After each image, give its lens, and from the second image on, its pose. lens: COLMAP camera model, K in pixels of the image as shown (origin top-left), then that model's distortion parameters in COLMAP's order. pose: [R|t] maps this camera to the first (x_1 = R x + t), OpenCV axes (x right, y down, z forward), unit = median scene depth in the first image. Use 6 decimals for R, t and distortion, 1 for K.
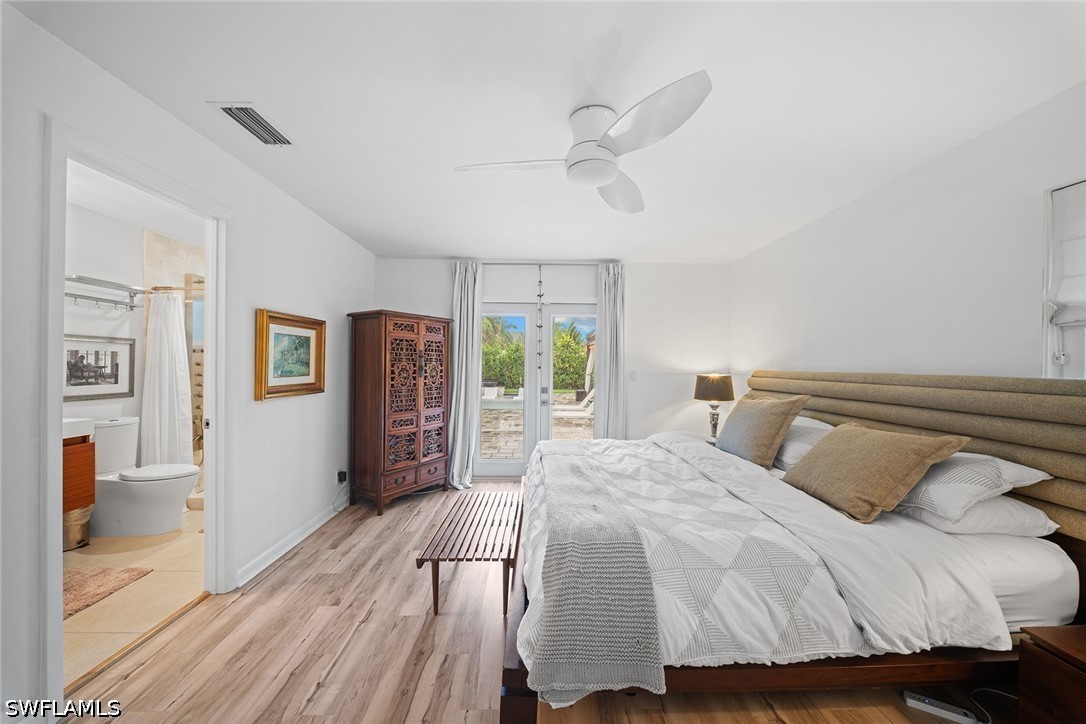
lens RADIAL K [[380.7, 0, 544.8], [0, 380.7, 363.1], [0, 0, 1]] dist [0.005800, -0.005292]
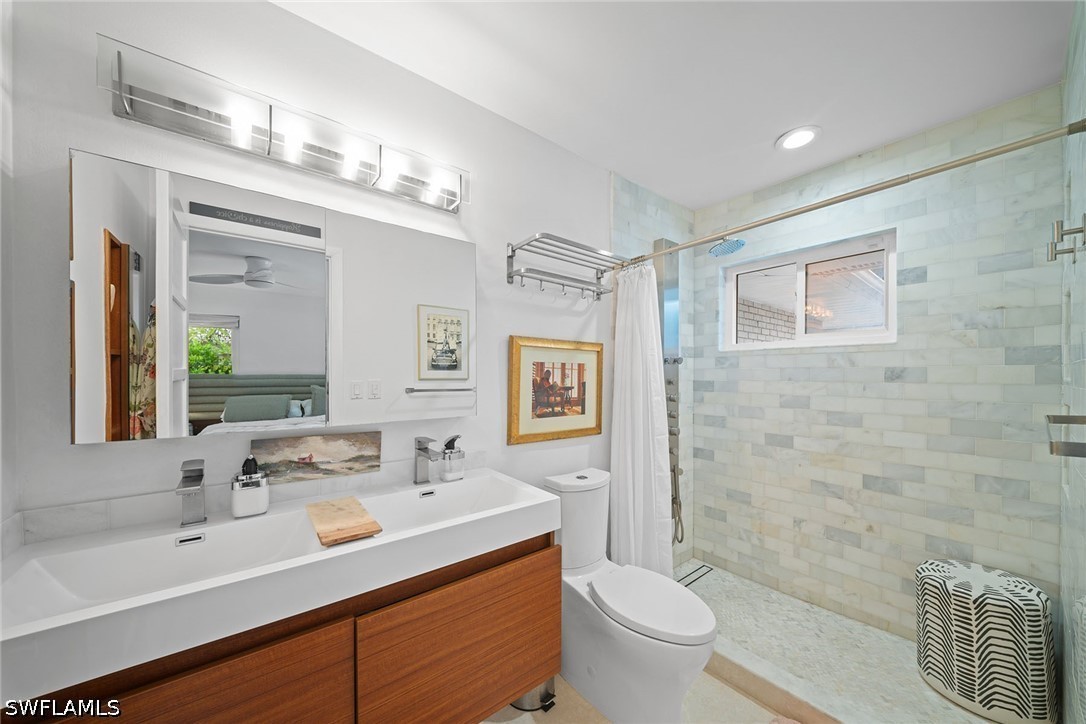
lens RADIAL K [[380.7, 0, 549.3], [0, 380.7, 377.1], [0, 0, 1]] dist [0.005800, -0.005292]
pose [[0.620399, 0.003797, -0.784277, -0.607518], [0.001373, 0.999981, 0.005928, -0.010908], [0.784285, -0.004754, 0.620383, 0.513422]]
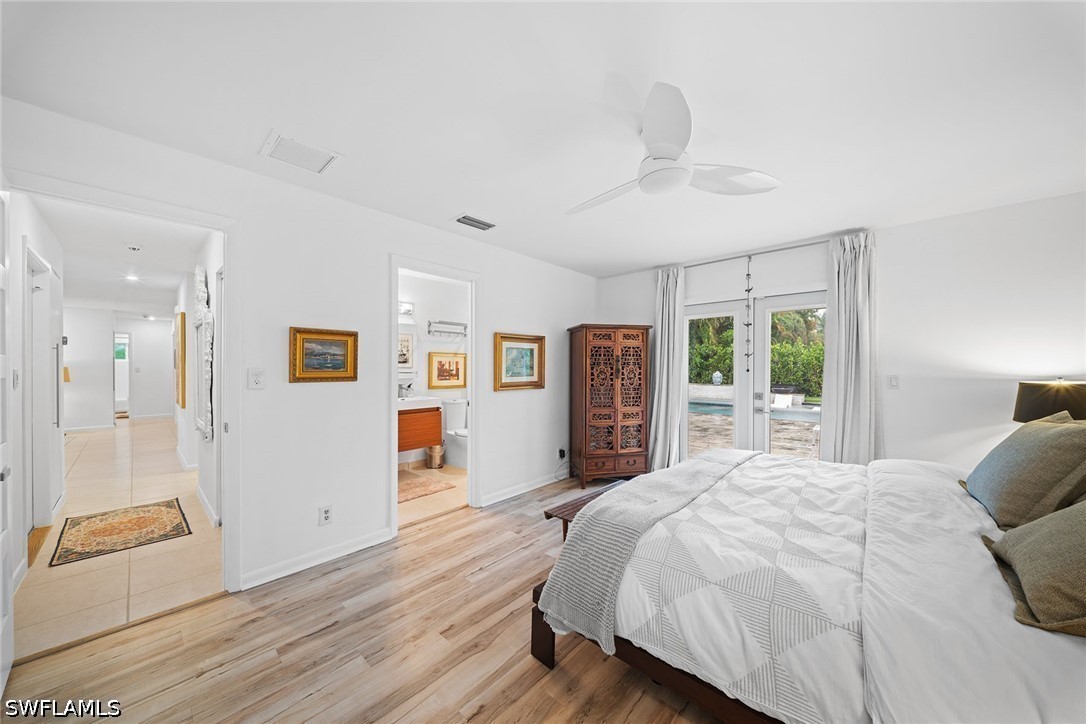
lens RADIAL K [[380.7, 0, 542.0], [0, 380.7, 364.5], [0, 0, 1]] dist [0.005800, -0.005292]
pose [[0.717780, -0.011765, -0.696171, 0.335800], [0.007658, 0.999930, -0.009003, 0.002586], [0.696228, 0.001131, 0.717820, 0.013832]]
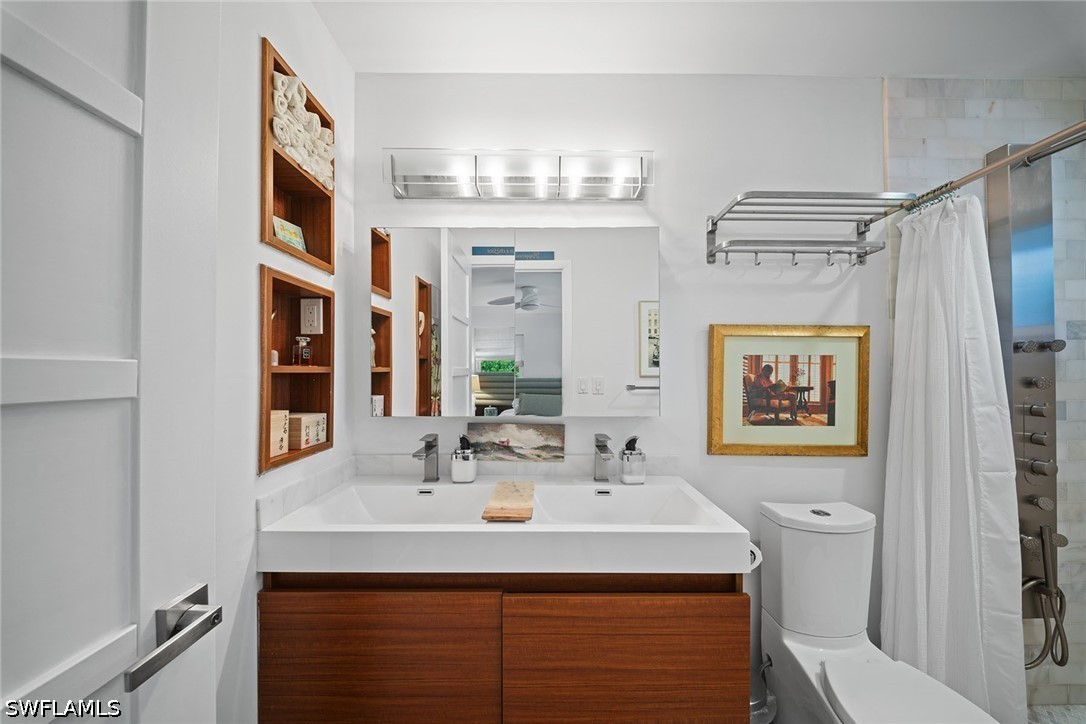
lens RADIAL K [[380.7, 0, 540.5], [0, 380.7, 368.5], [0, 0, 1]] dist [0.005800, -0.005292]
pose [[-0.008412, -0.011699, -0.999896, -0.607067], [0.002783, 0.999927, -0.011723, -0.009284], [0.999961, -0.002881, -0.008379, 0.598607]]
